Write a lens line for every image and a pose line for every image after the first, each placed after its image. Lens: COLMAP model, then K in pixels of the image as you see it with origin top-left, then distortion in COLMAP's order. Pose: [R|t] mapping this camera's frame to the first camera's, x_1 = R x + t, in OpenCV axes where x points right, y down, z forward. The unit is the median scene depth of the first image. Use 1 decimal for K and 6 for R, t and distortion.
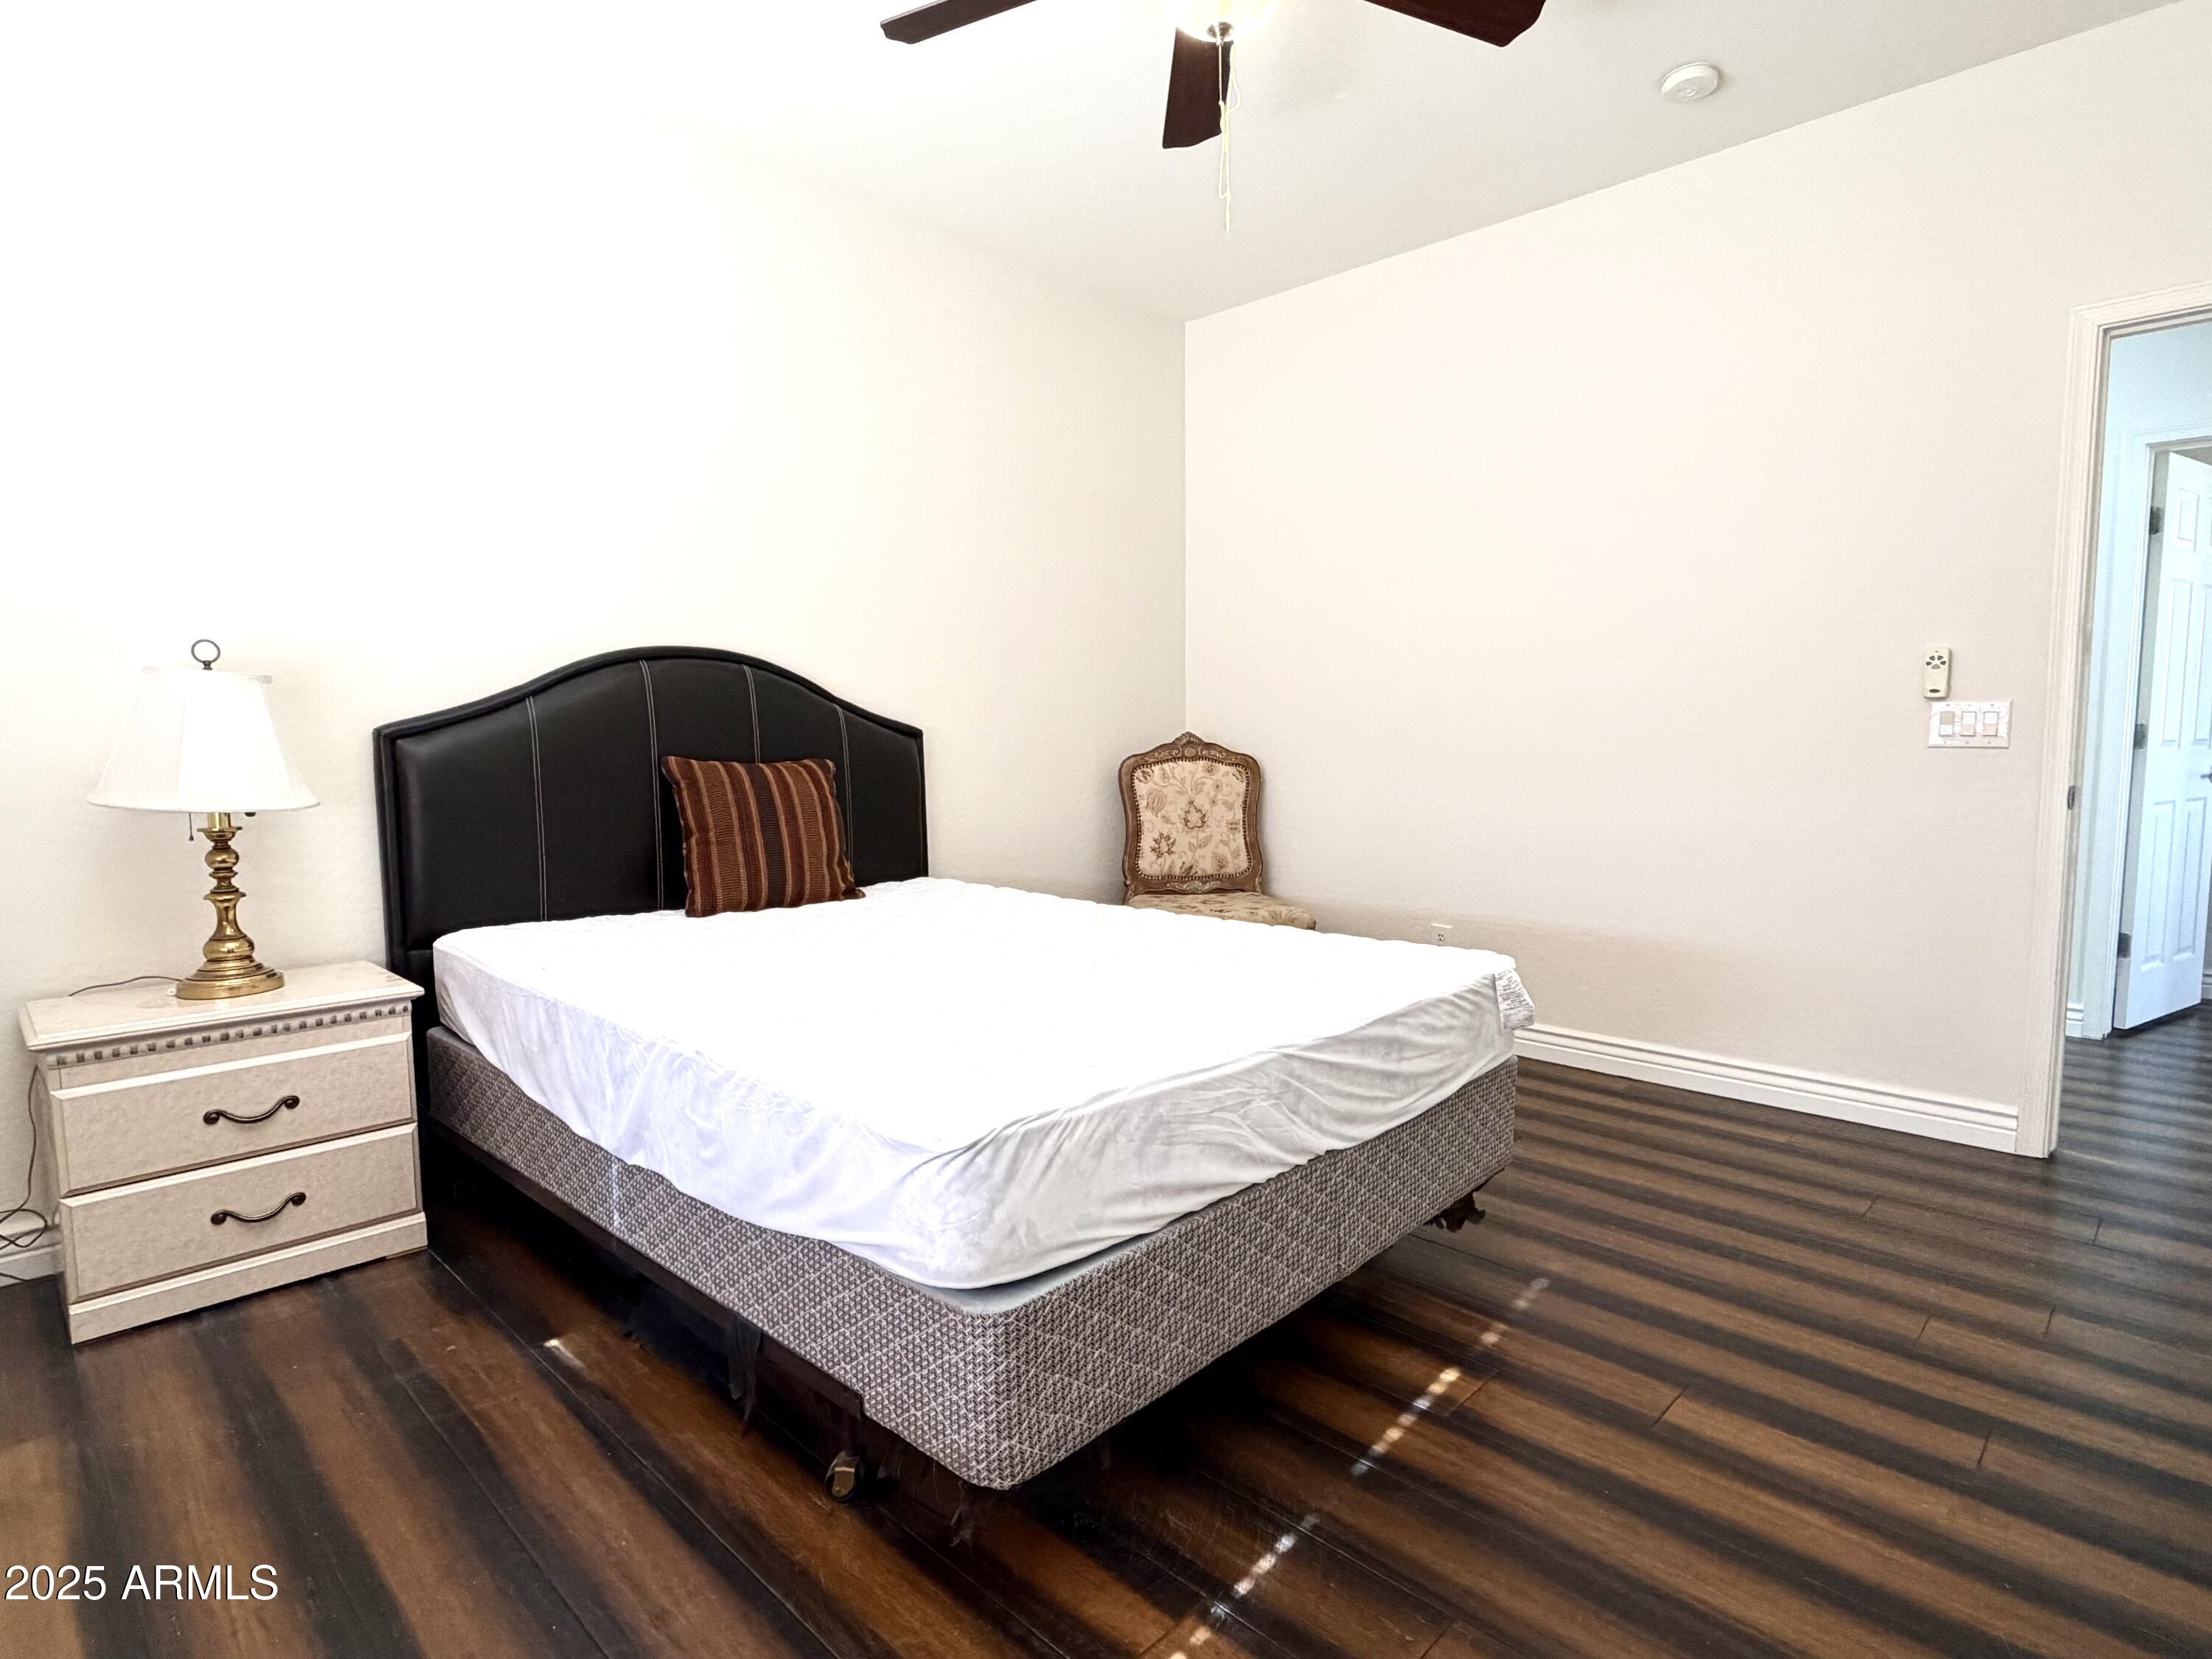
lens RADIAL K [[1162.8, 0, 1069.3], [0, 1162.8, 832.7], [0, 0, 1]] dist [-0.000676, -0.000155]
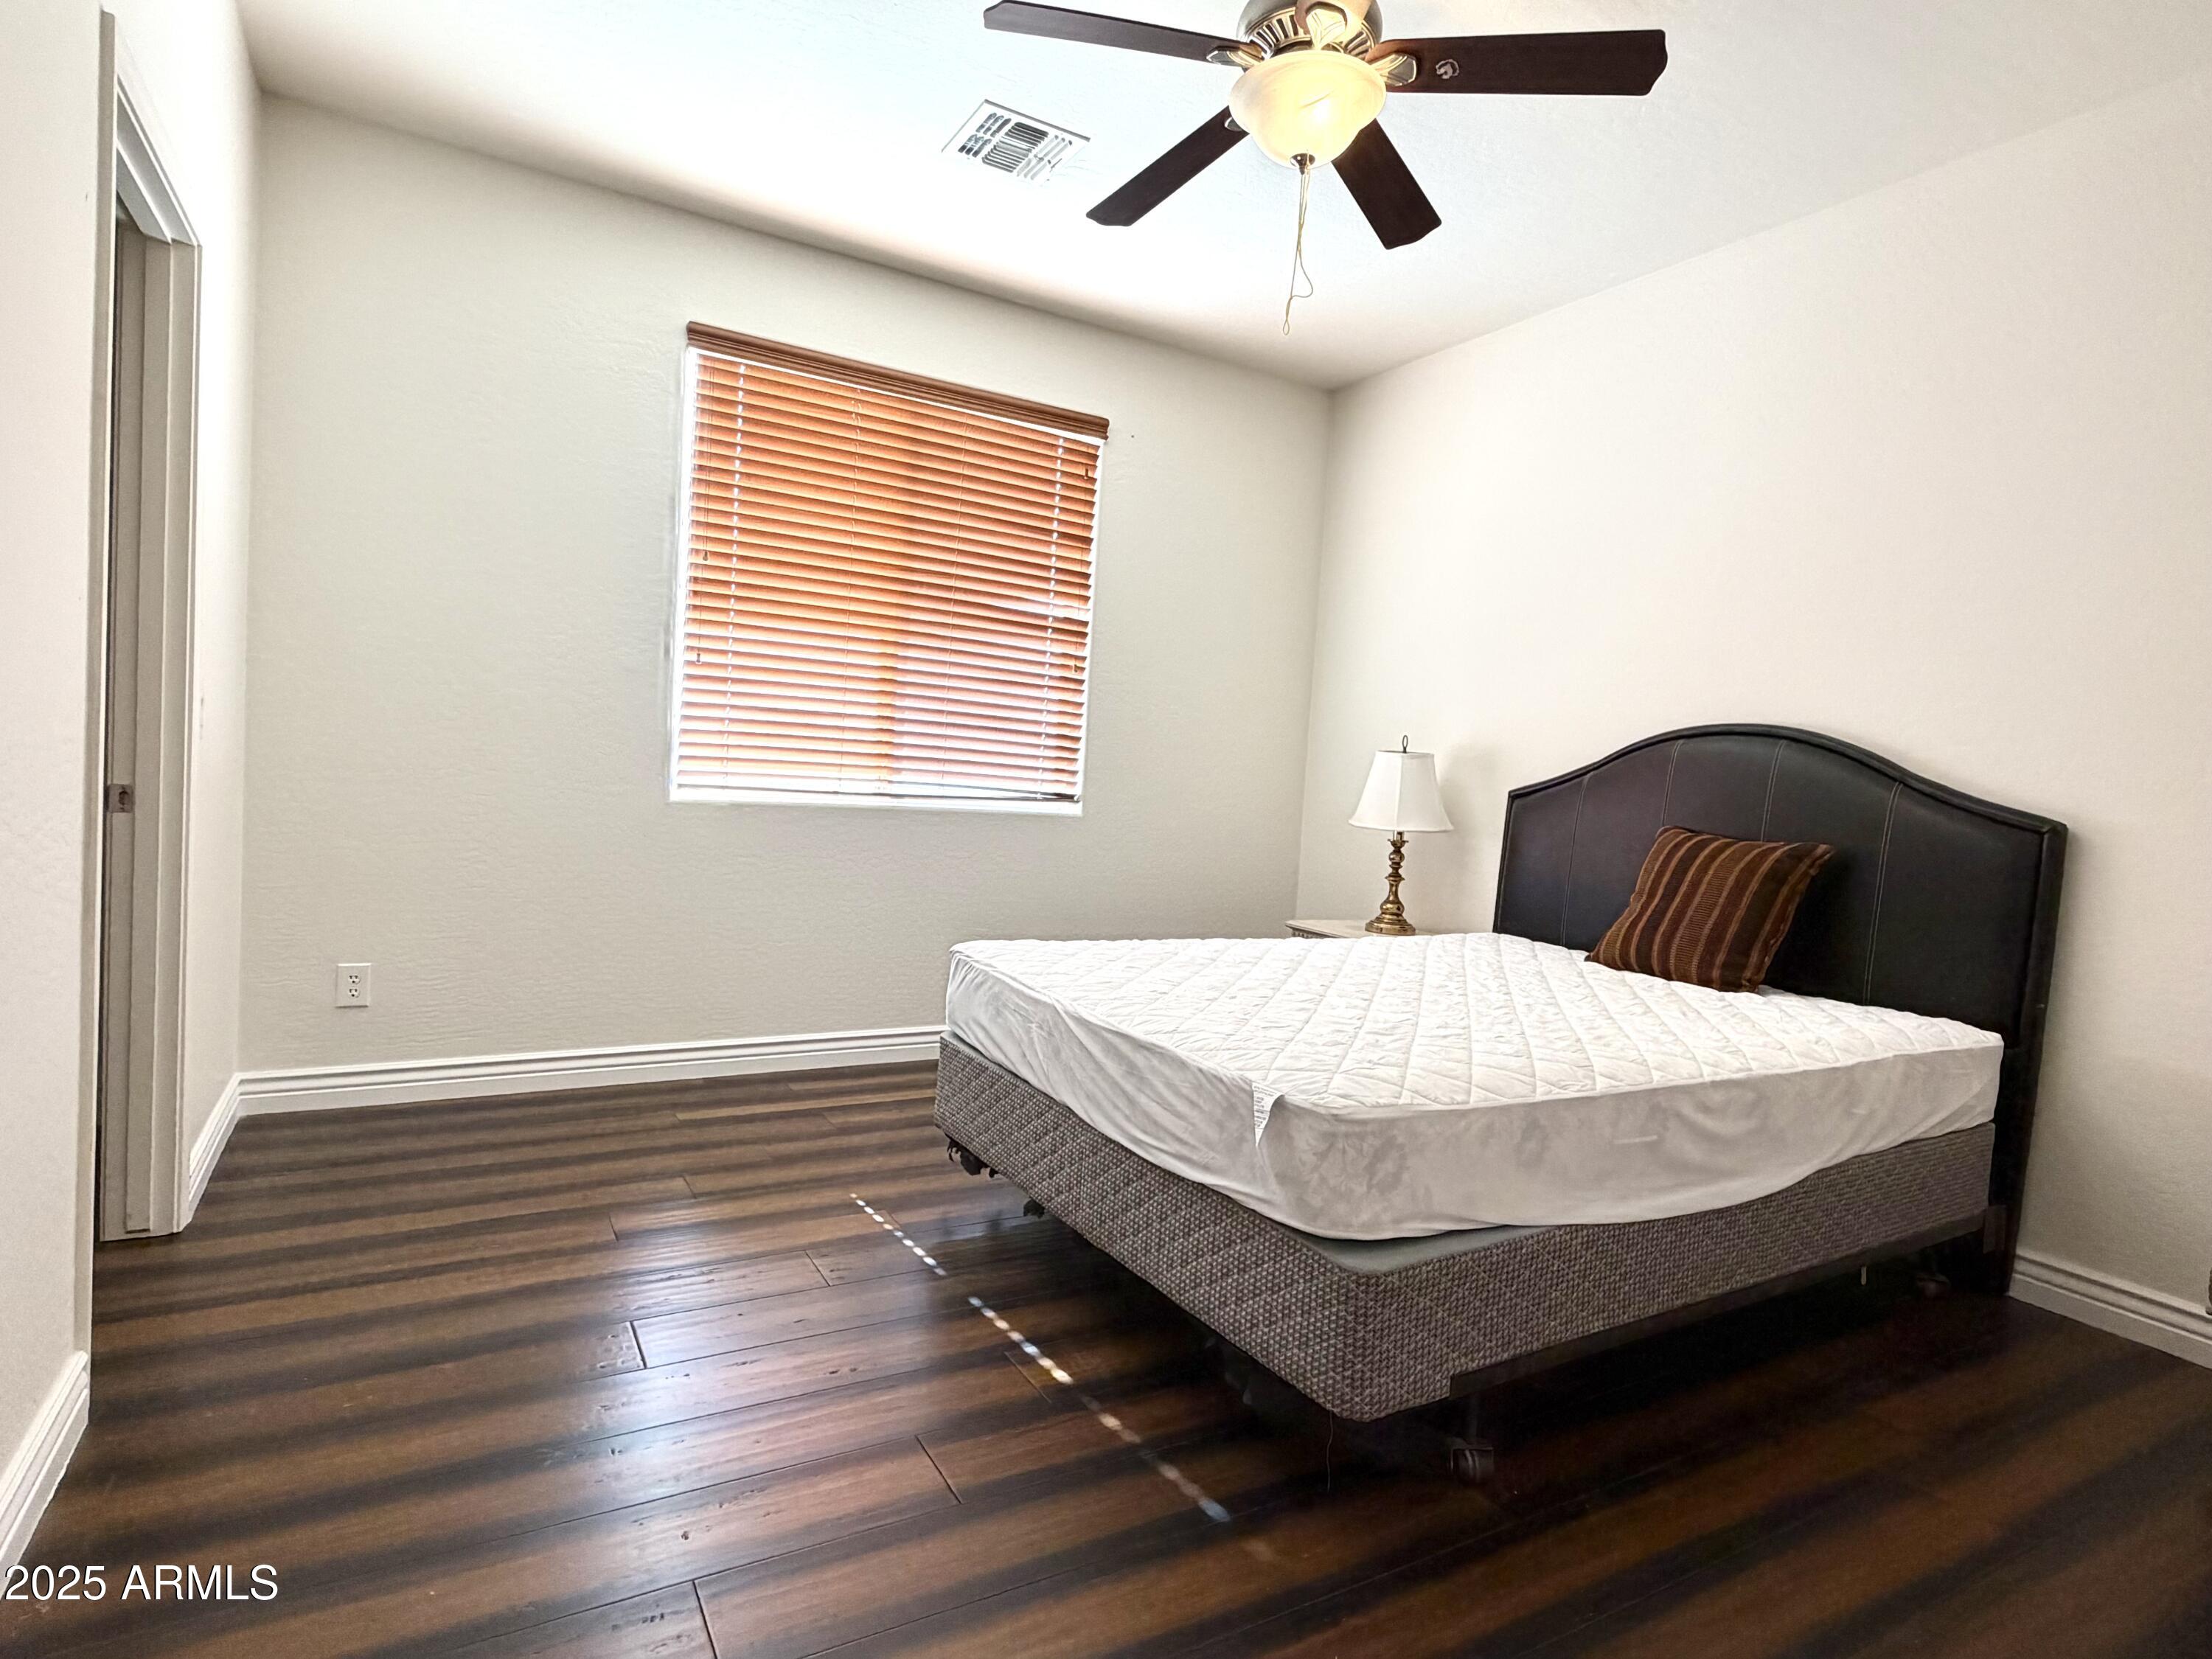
lens RADIAL K [[1162.8, 0, 1069.3], [0, 1162.8, 832.7], [0, 0, 1]] dist [-0.000676, -0.000155]
pose [[-0.278307, 0.041546, -0.959593, 1.212250], [-0.138801, 0.986838, 0.082981, -0.101949], [0.950410, 0.156286, -0.268877, 1.113387]]
